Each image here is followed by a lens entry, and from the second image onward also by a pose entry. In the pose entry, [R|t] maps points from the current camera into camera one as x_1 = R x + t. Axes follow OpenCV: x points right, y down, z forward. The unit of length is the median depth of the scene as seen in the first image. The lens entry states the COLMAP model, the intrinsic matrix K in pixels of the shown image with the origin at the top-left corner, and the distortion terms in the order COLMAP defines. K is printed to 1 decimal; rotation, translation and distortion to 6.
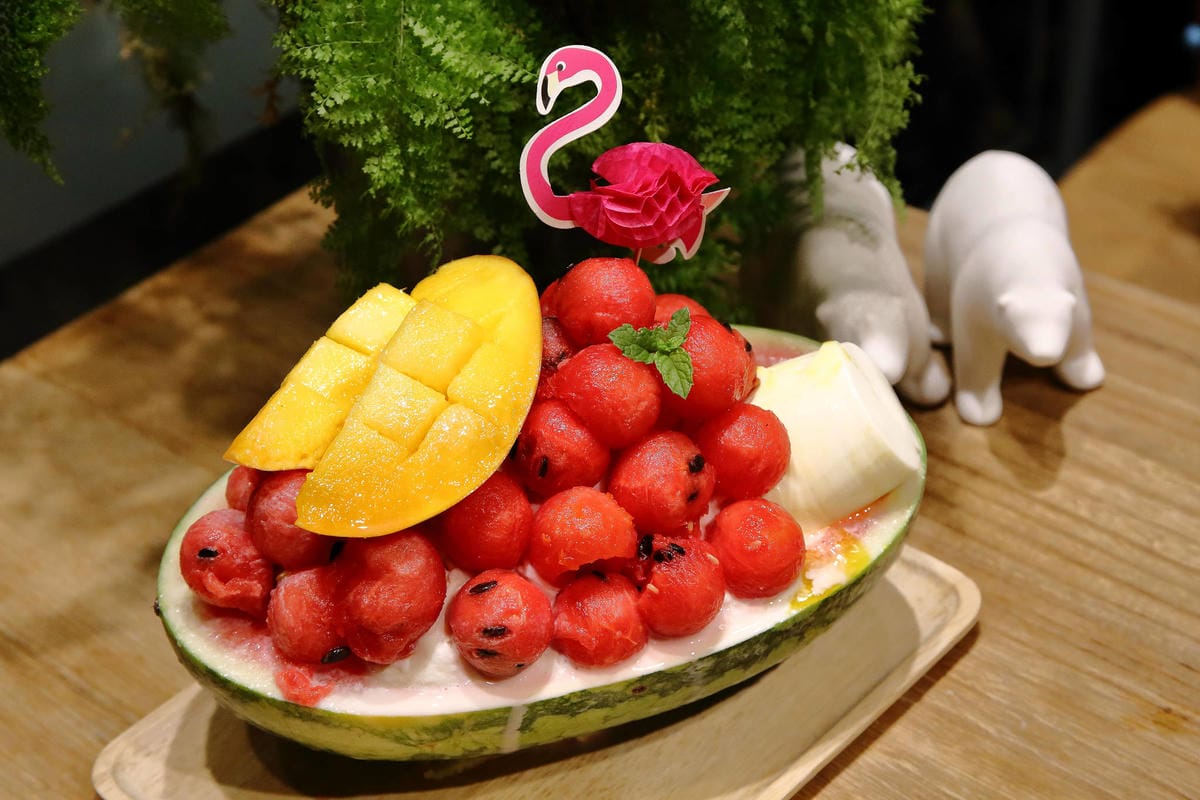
lens RADIAL K [[2401.2, 0, 600.0], [0, 2401.2, 400.0], [0, 0, 1]] dist [0.056969, -0.067022]
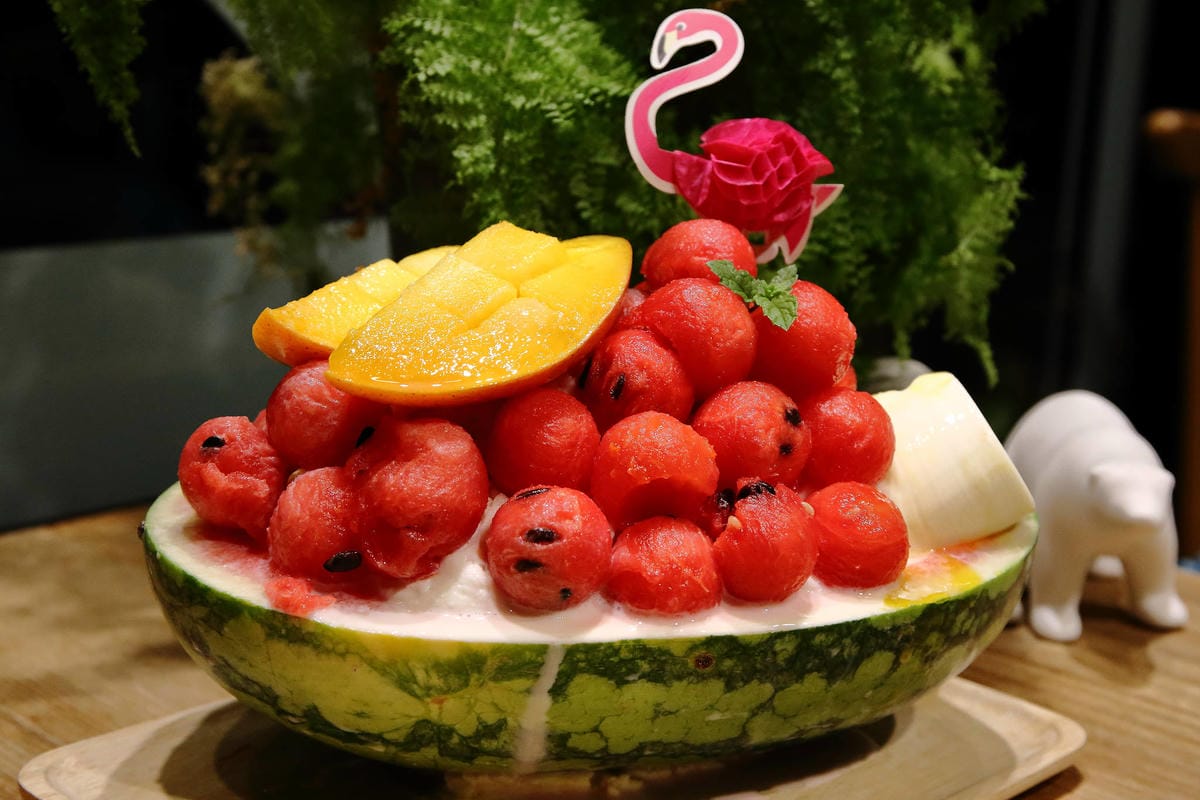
lens RADIAL K [[1882.2, 0, 596.4], [0, 1882.2, 354.5], [0, 0, 1]] dist [-0.019082, 0.176819]
pose [[0.993388, 0.111475, -0.027437, -0.013301], [-0.112439, 0.896519, -0.428499, 0.291689], [-0.023169, 0.428751, 0.903126, 0.364767]]
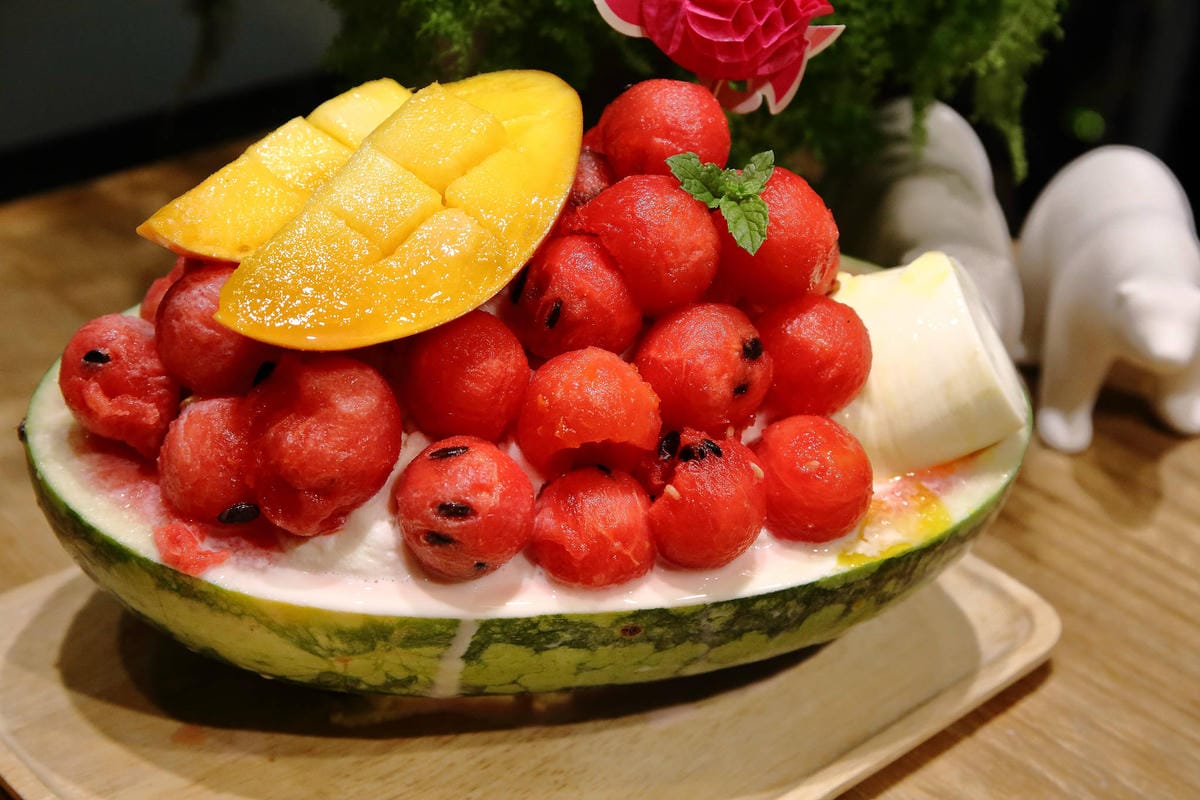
lens RADIAL K [[2118.7, 0, 600.0], [0, 2118.7, 400.0], [0, 0, 1]] dist [-0.002973, 0.227476]
pose [[0.986768, 0.162138, -0.000860, -0.004108], [-0.161367, 0.981531, -0.102751, 0.114322], [-0.015815, 0.101530, 0.994707, 0.320861]]
